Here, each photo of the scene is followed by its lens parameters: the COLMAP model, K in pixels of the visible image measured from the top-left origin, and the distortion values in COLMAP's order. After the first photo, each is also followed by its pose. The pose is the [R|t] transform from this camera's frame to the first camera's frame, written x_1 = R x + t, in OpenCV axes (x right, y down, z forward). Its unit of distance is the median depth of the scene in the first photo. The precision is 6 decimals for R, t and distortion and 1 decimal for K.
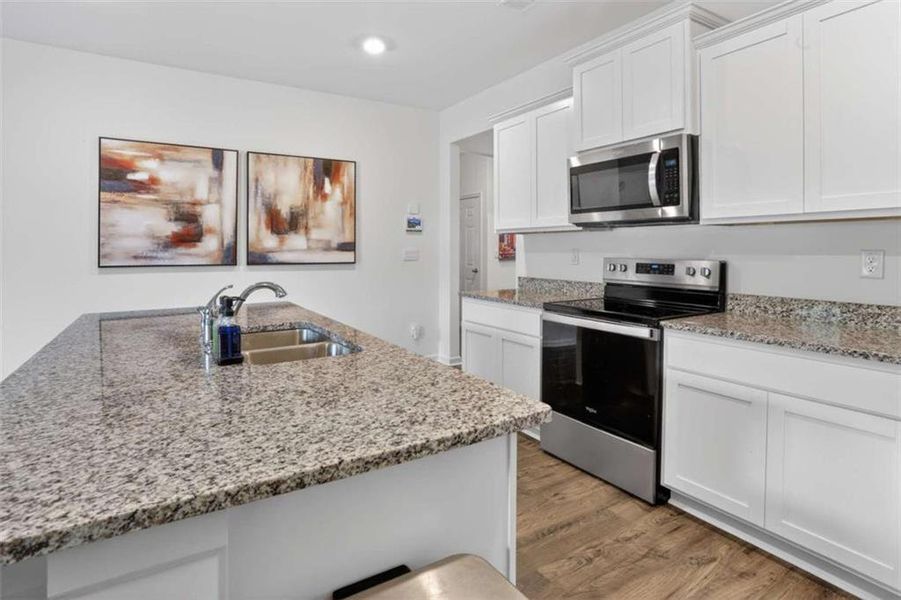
lens RADIAL K [[470.9, 0, 435.0], [0, 470.9, 256.1], [0, 0, 1]] dist [-0.025175, 0.000123]
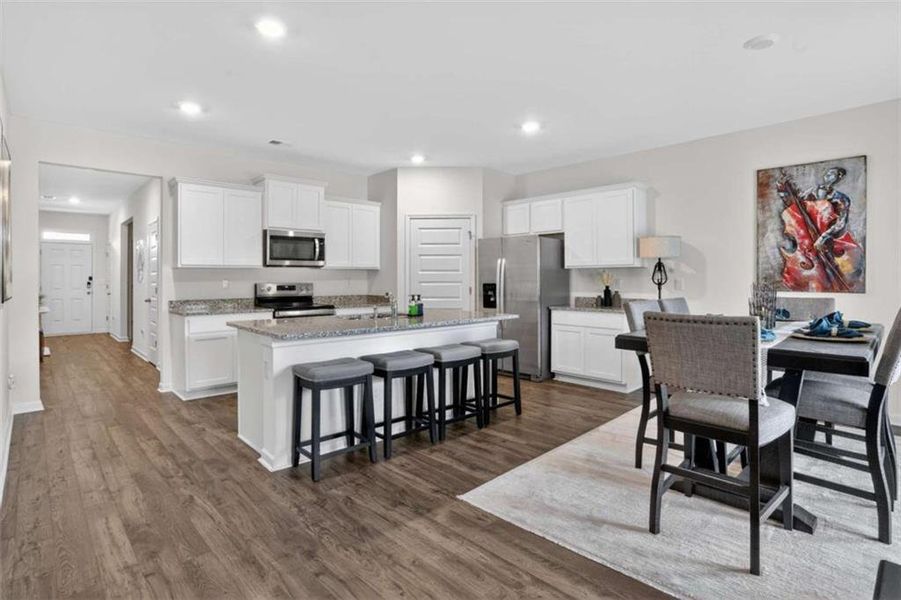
lens RADIAL K [[459.1, 0, 447.5], [0, 459.1, 274.4], [0, 0, 1]] dist [-0.000395, 0.000423]
pose [[-0.198349, 0.007586, 0.980102, -1.295897], [0.017444, 0.999839, -0.004208, -0.009559], [-0.979976, 0.016262, -0.198449, 0.537735]]
